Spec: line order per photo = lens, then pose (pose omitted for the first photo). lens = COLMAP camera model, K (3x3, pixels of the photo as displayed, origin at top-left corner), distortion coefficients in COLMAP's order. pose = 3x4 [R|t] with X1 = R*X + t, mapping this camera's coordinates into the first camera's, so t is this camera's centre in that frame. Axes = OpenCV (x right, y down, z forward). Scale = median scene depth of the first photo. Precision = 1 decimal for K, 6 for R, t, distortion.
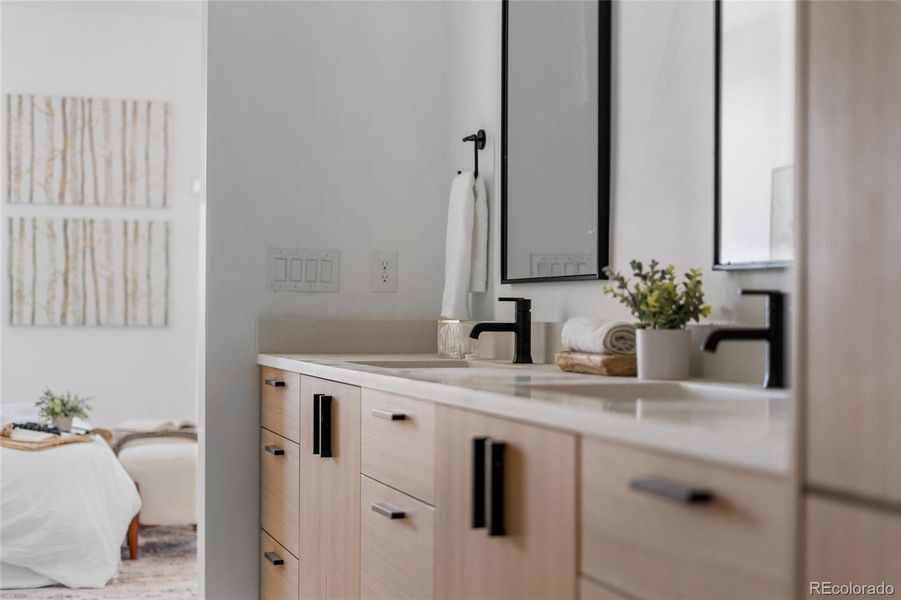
lens RADIAL K [[1398.6, 0, 450.5], [0, 1398.6, 300.0], [0, 0, 1]] dist [0.018088, -0.014396]
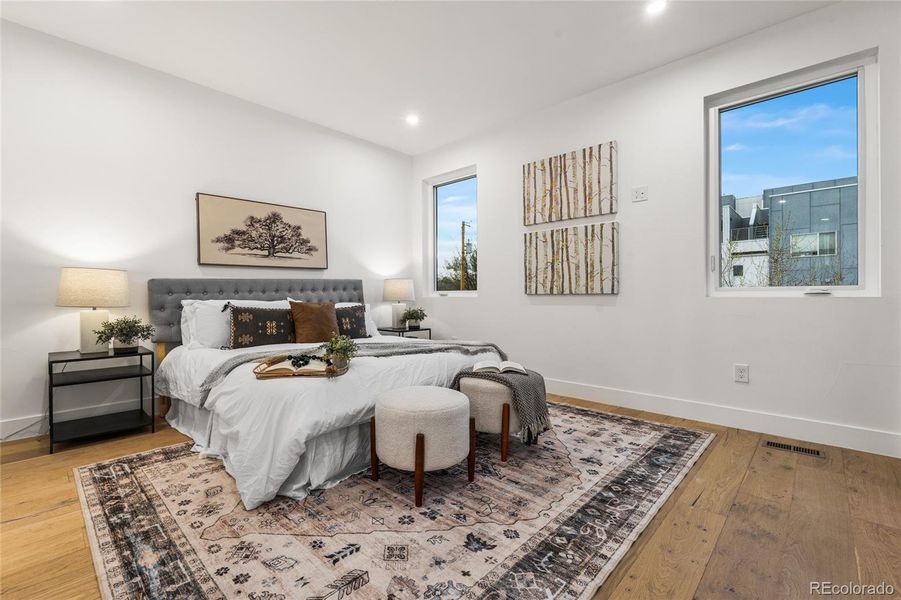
lens RADIAL K [[394.6, 0, 450.5], [0, 394.6, 300.0], [0, 0, 1]] dist [-0.002827, 0.000361]
pose [[0.495053, -0.000808, -0.868862, 0.073928], [0.010292, 0.999935, 0.004935, 0.021675], [0.868802, -0.011385, 0.495029, 0.662830]]
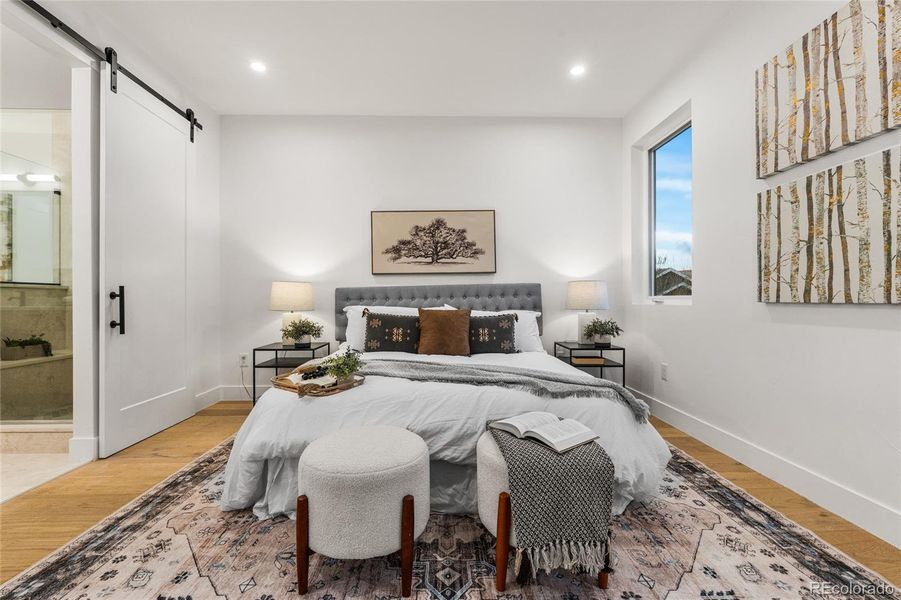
lens RADIAL K [[399.7, 0, 449.7], [0, 399.7, 301.2], [0, 0, 1]] dist [-0.002428, 0.000336]
pose [[-0.277633, -0.003235, -0.960682, 0.015916], [0.001617, 0.999991, -0.003835, 0.017551], [0.960686, -0.002618, -0.277626, 0.861301]]
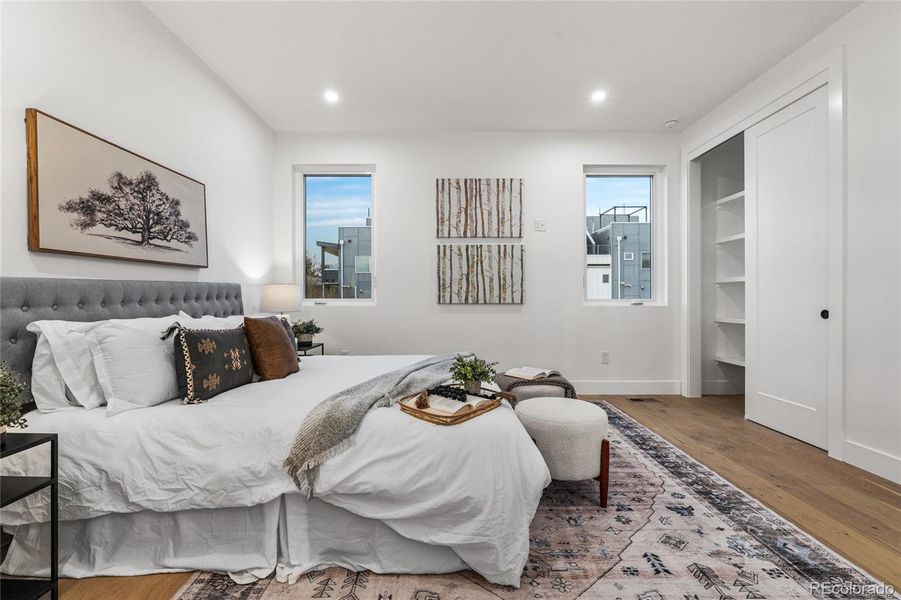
lens RADIAL K [[394.6, 0, 450.5], [0, 394.6, 300.0], [0, 0, 1]] dist [-0.002827, 0.000361]
pose [[0.955409, -0.008142, -0.295172, -0.144592], [0.009758, 0.999944, 0.004004, 0.011453], [0.295123, -0.006706, 0.955436, 0.501863]]
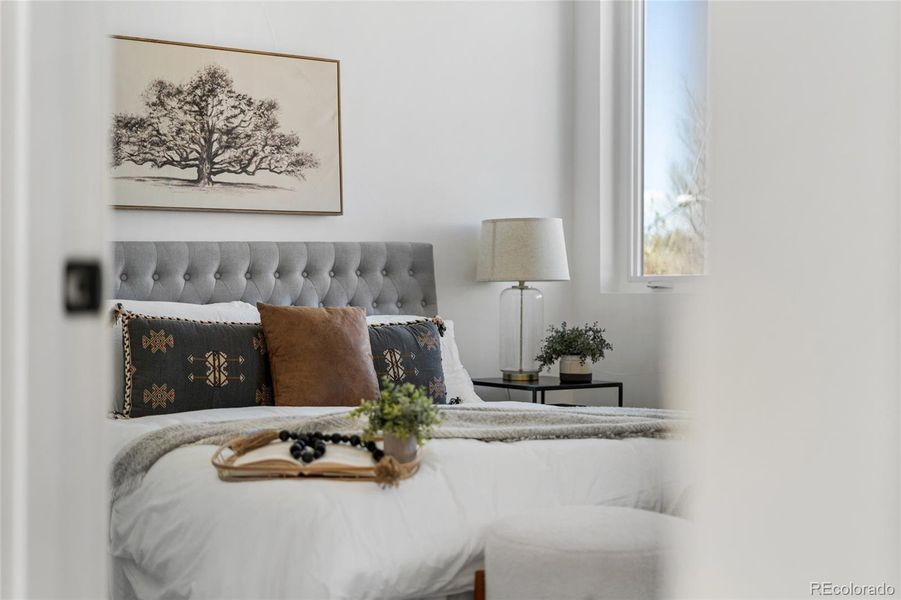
lens RADIAL K [[1340.2, 0, 484.8], [0, 1340.2, 253.1], [0, 0, 1]] dist [0.015264, 0.073915]
pose [[0.353331, -0.028394, -0.935067, 0.175960], [0.001351, 0.999554, -0.029842, 0.020100], [0.935497, 0.009280, 0.353212, 0.614322]]
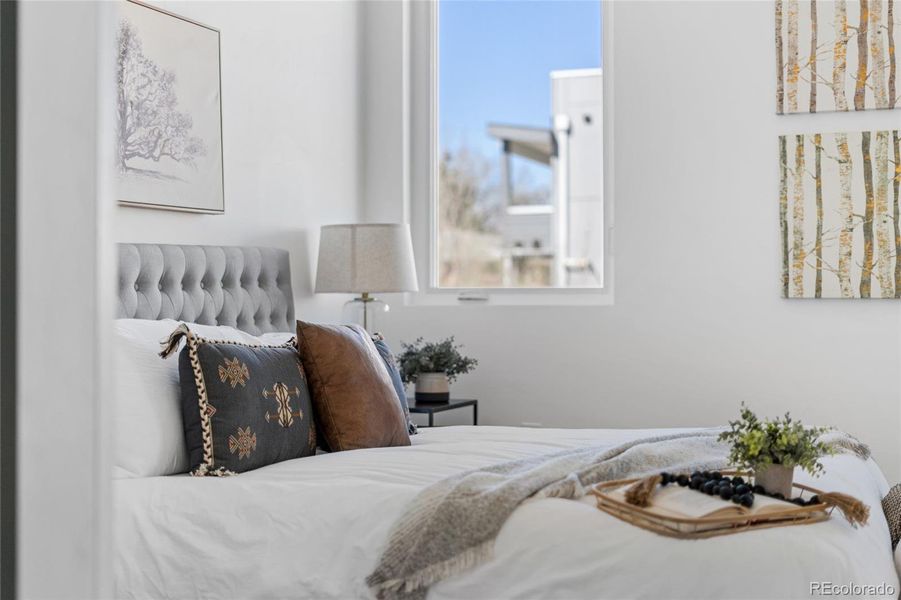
lens RADIAL K [[1340.2, 0, 484.8], [0, 1340.2, 253.1], [0, 0, 1]] dist [0.015264, 0.073915]
pose [[0.806210, -0.026241, -0.591047, -0.053093], [0.007342, 0.999383, -0.034354, 0.017180], [0.591583, 0.023357, 0.805905, 0.402020]]
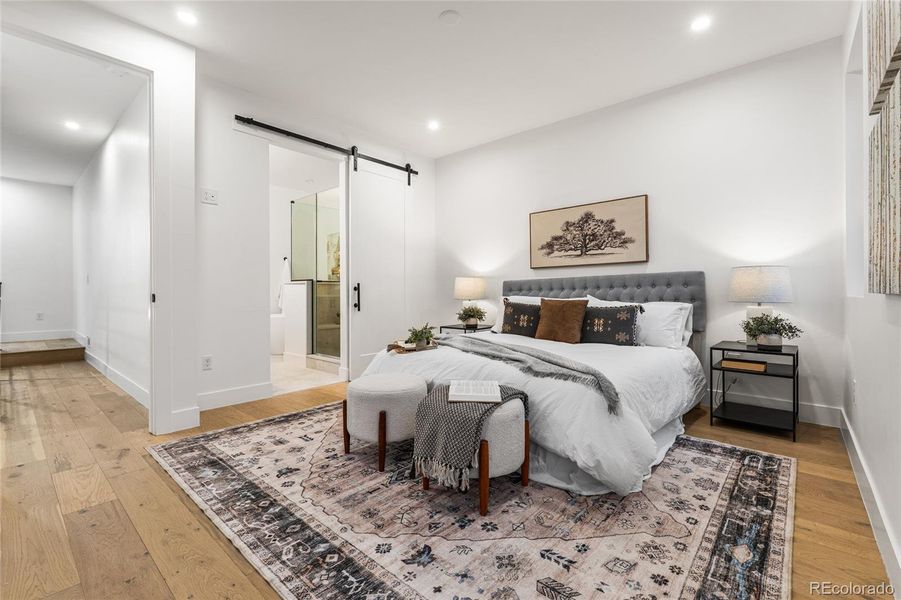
lens RADIAL K [[402.6, 0, 447.0], [0, 402.6, 295.1], [0, 0, 1]] dist [-0.001444, -0.000031]
pose [[-0.857371, -0.000248, -0.514699, -0.036062], [-0.002017, 0.999994, 0.002878, 0.018360], [0.514695, 0.003506, -0.857366, 1.054068]]
